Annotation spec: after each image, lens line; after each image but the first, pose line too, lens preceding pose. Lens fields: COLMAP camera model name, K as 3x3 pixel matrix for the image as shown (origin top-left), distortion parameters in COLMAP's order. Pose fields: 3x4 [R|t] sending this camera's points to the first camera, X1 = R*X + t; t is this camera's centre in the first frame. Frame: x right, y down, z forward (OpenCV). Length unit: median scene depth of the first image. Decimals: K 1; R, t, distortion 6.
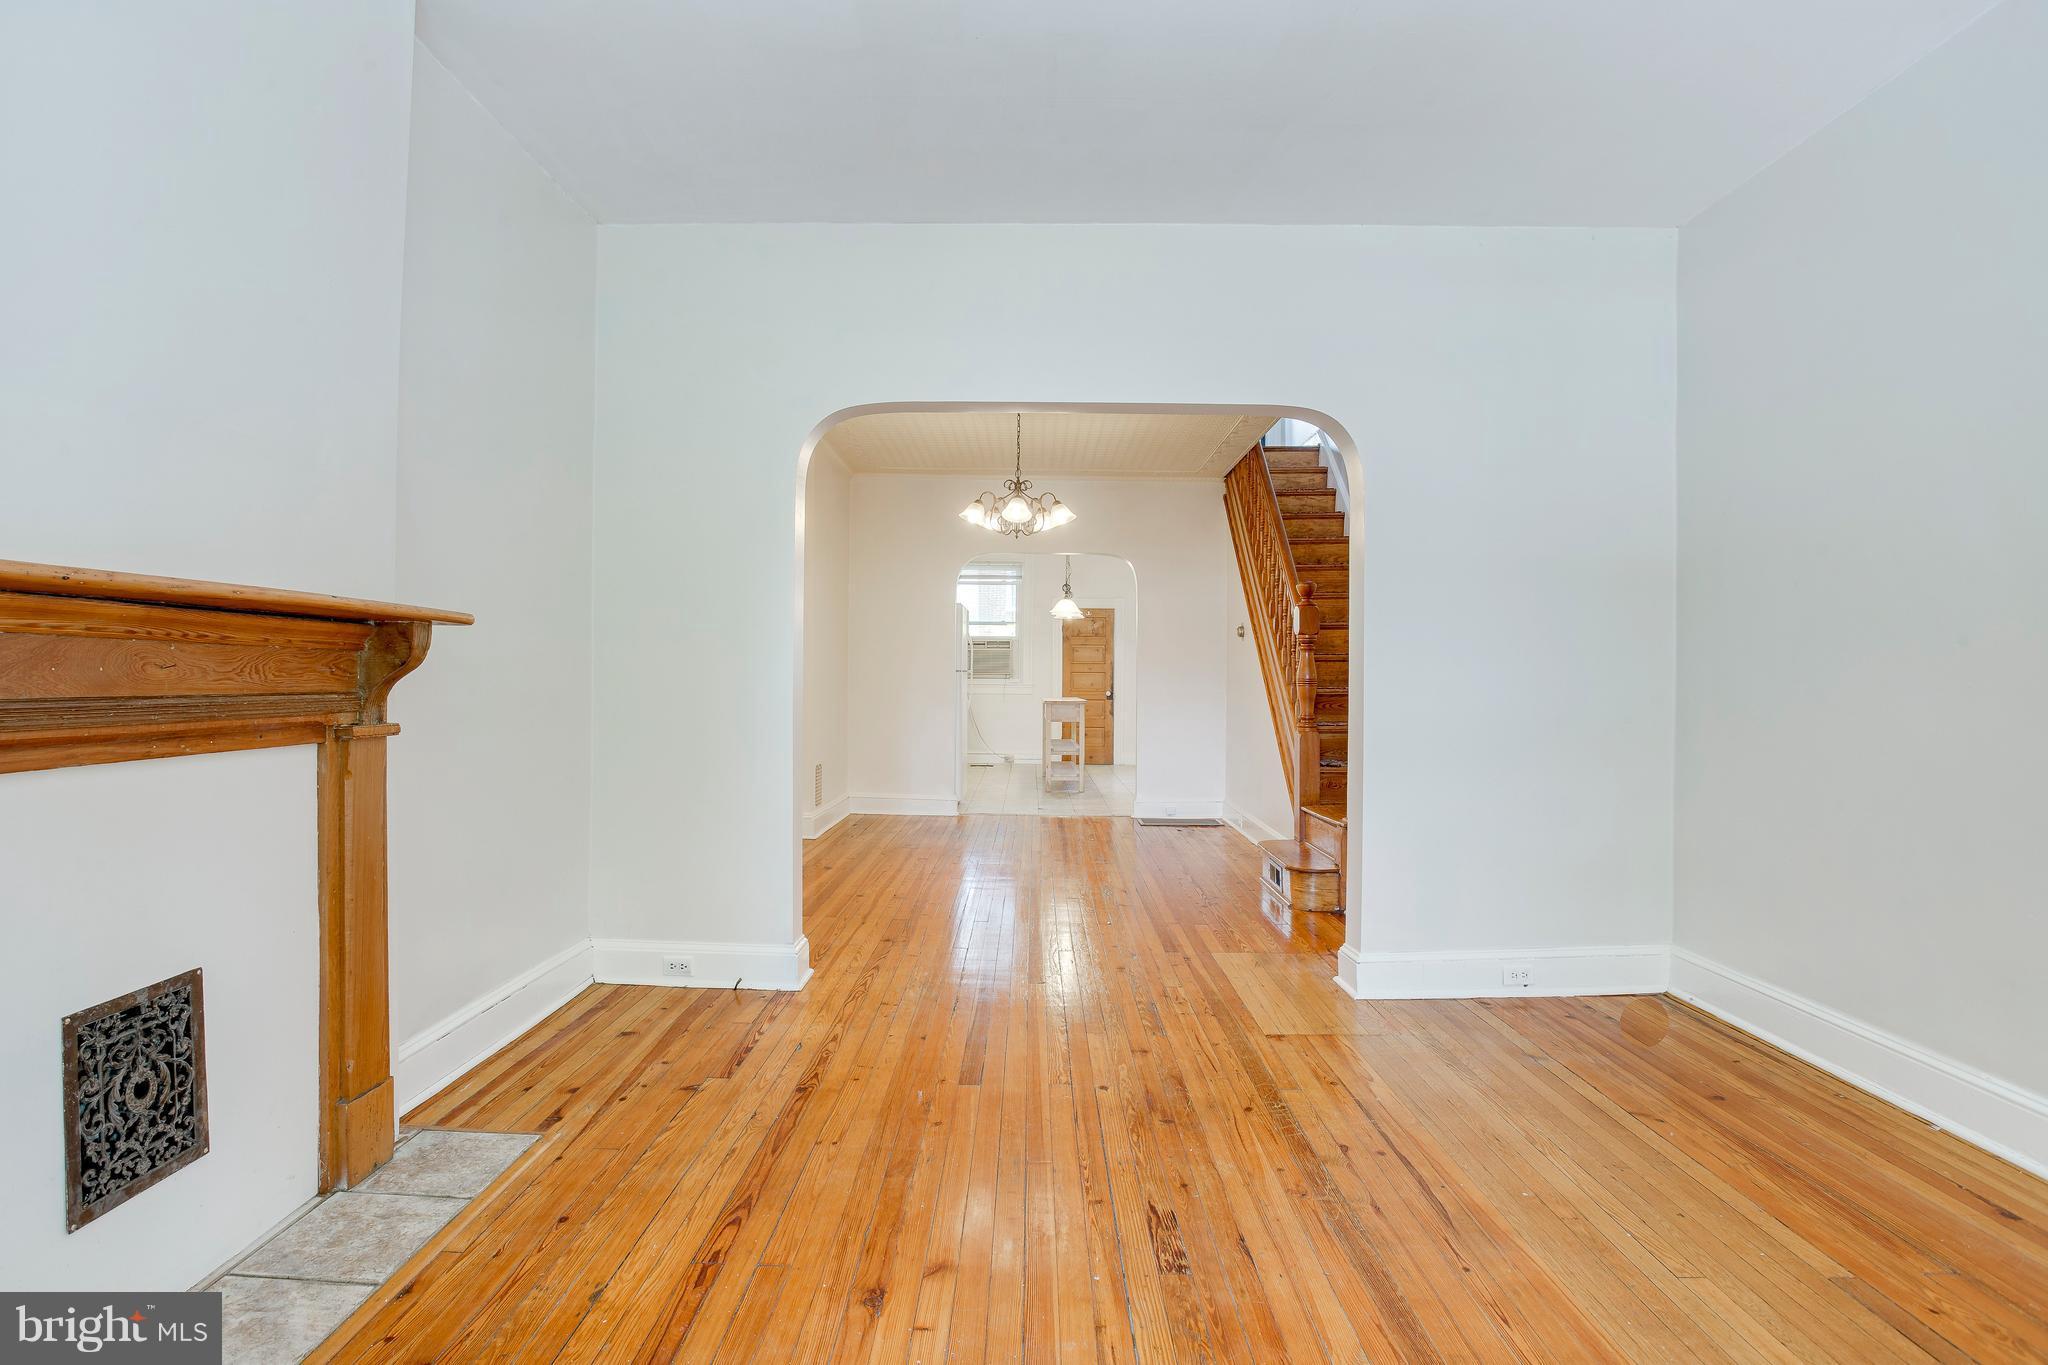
lens RADIAL K [[1013.1, 0, 1017.5], [0, 1013.1, 675.8], [0, 0, 1]] dist [-0.060396, 0.020549]
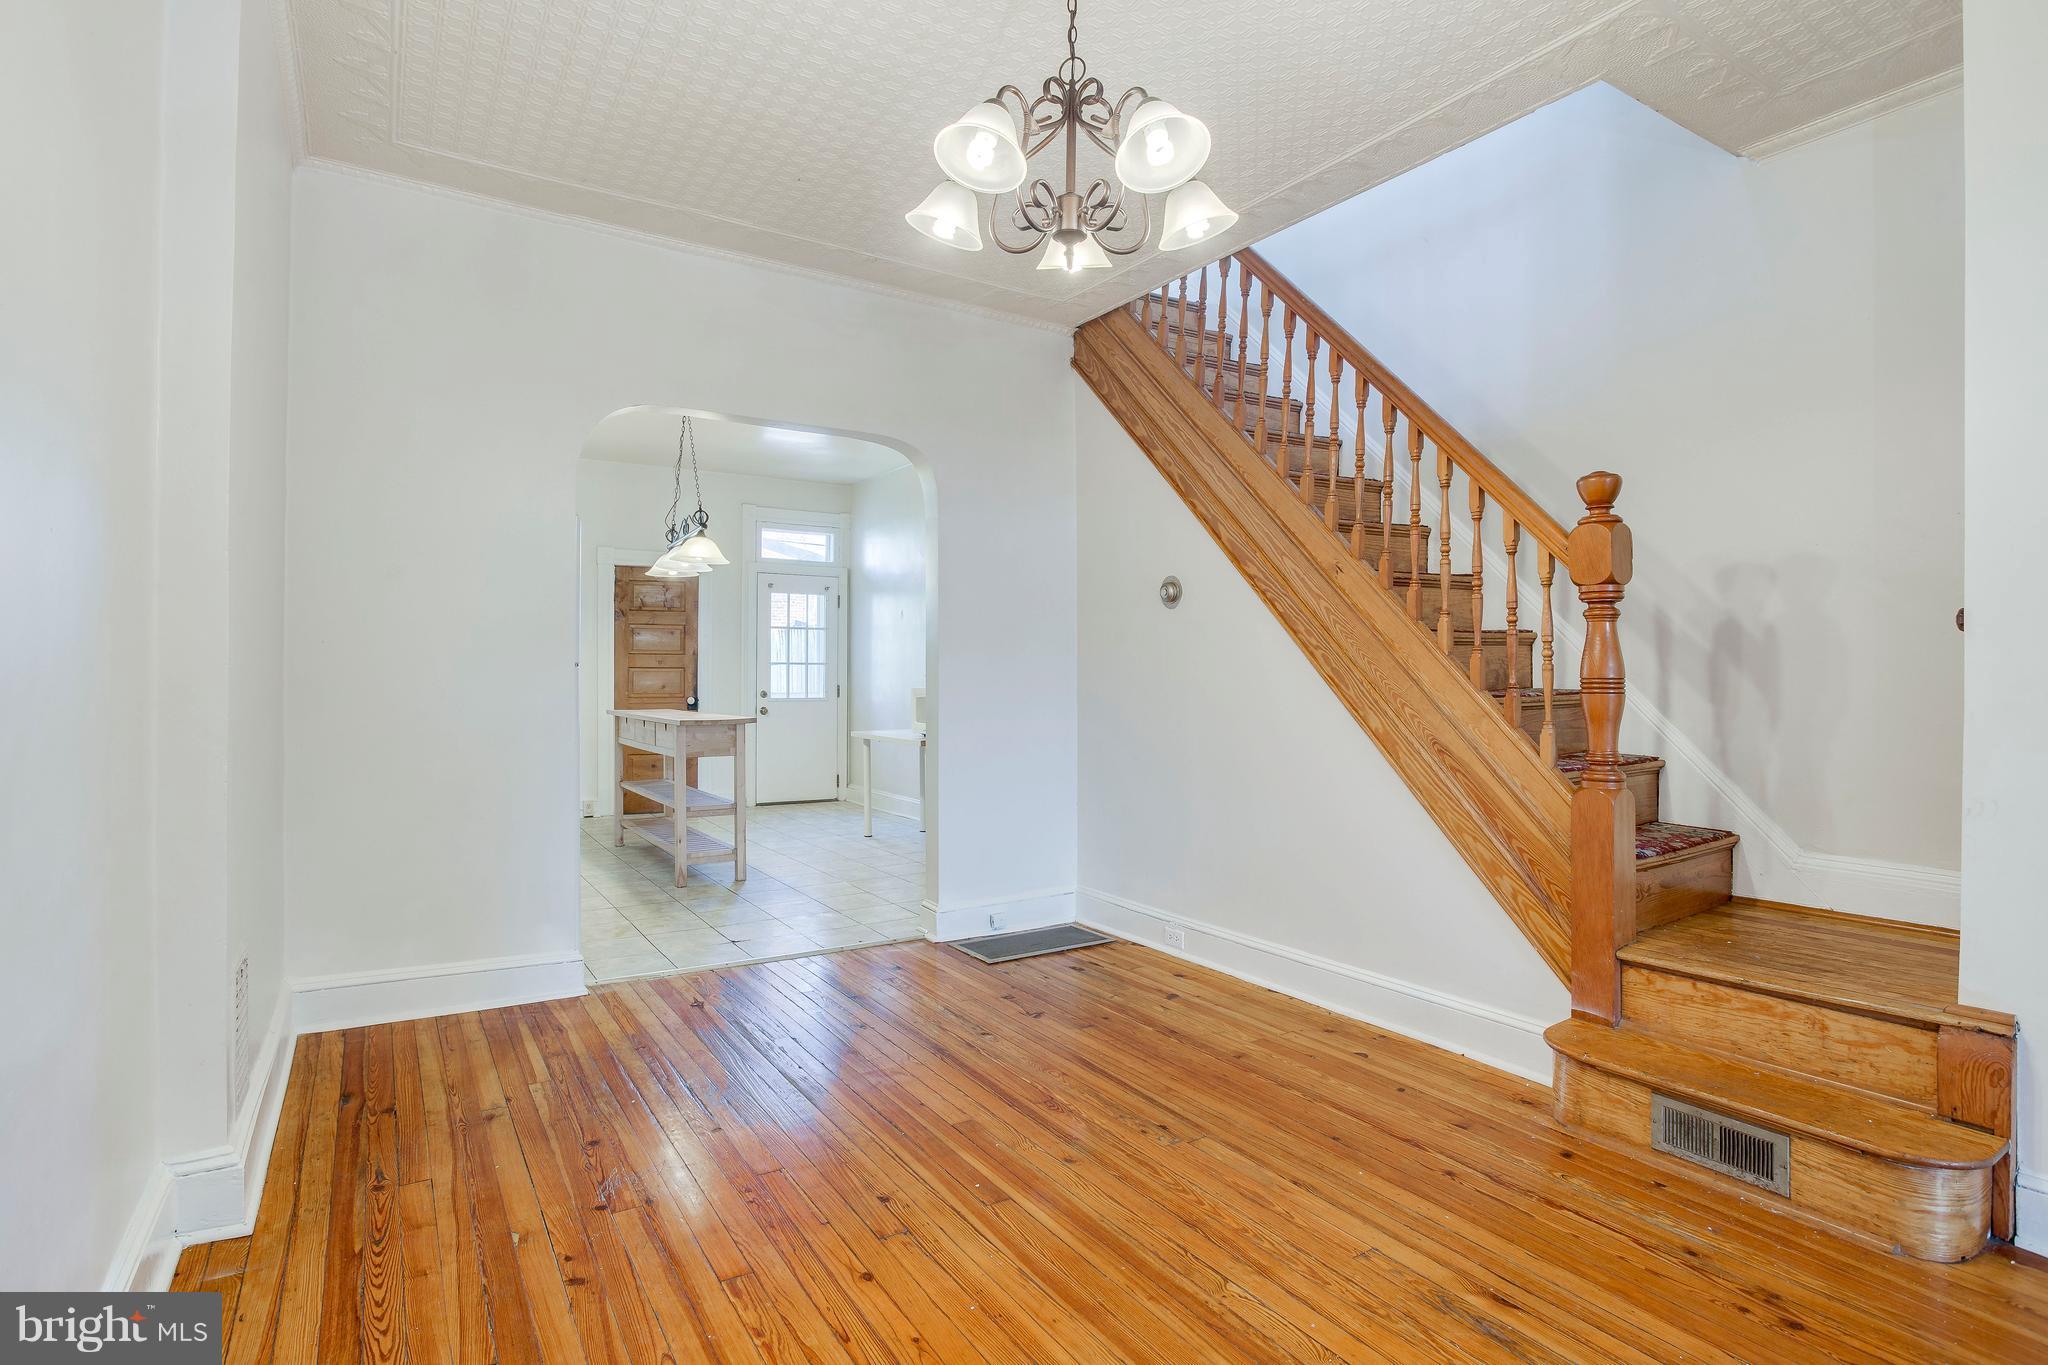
lens RADIAL K [[1013.1, 0, 1017.5], [0, 1013.1, 675.8], [0, 0, 1]] dist [-0.060396, 0.020549]
pose [[0.833314, -0.005531, 0.552772, -0.135894], [0.003599, 0.999983, 0.004581, -0.000938], [-0.552788, -0.001828, 0.833320, 0.532445]]
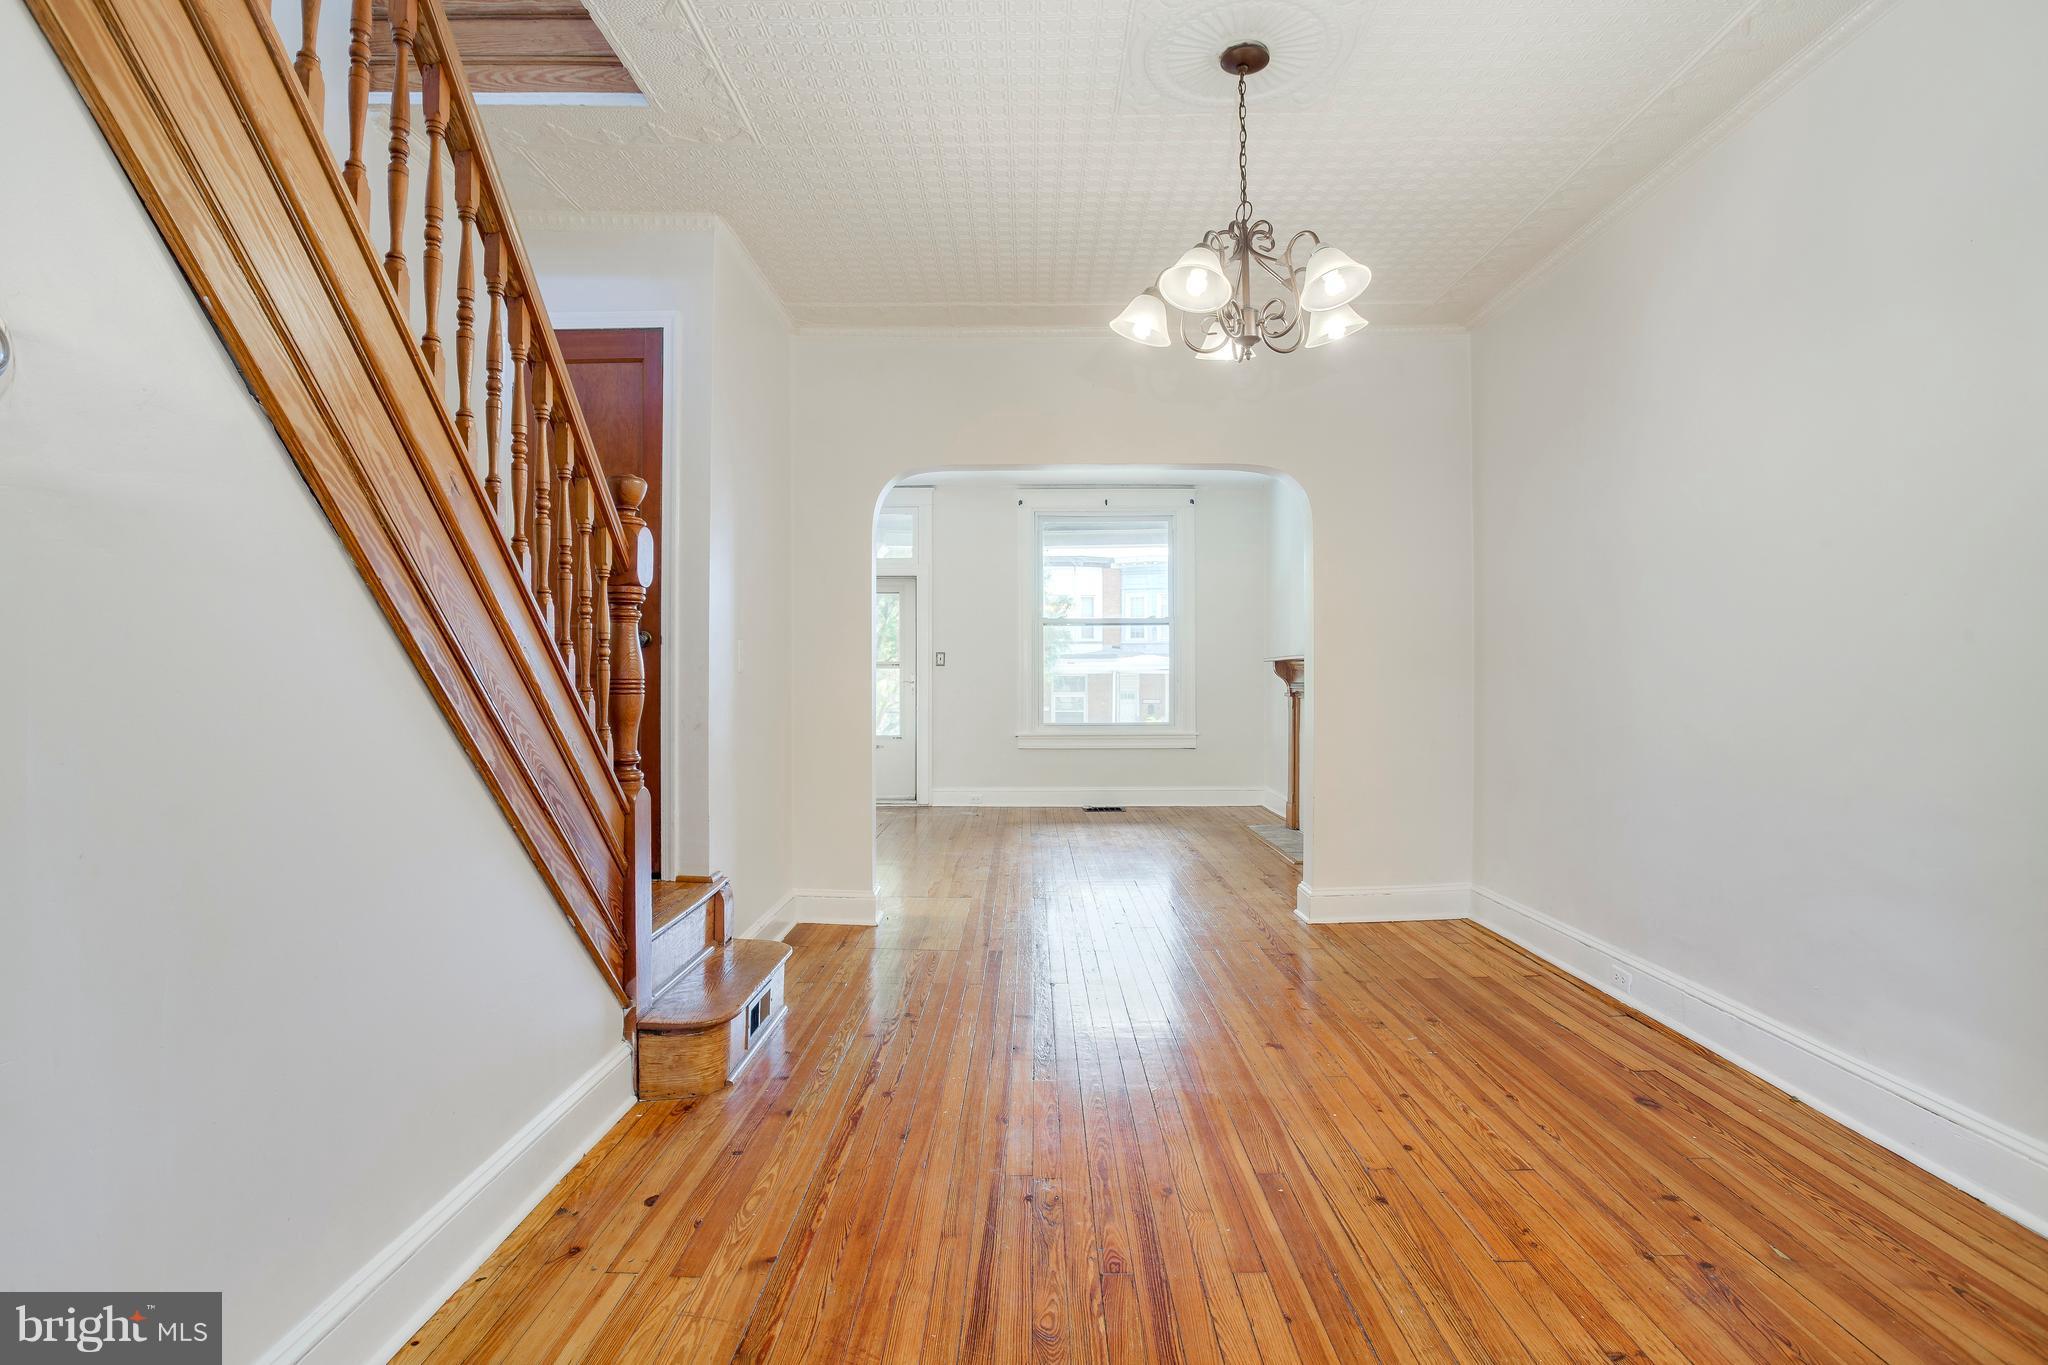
lens RADIAL K [[1013.1, 0, 1017.5], [0, 1013.1, 675.8], [0, 0, 1]] dist [-0.060396, 0.020549]
pose [[-0.999971, -0.006880, -0.003161, 0.069692], [-0.006875, 0.999975, -0.001518, 0.001089], [0.003171, -0.001497, -0.999994, 1.014731]]
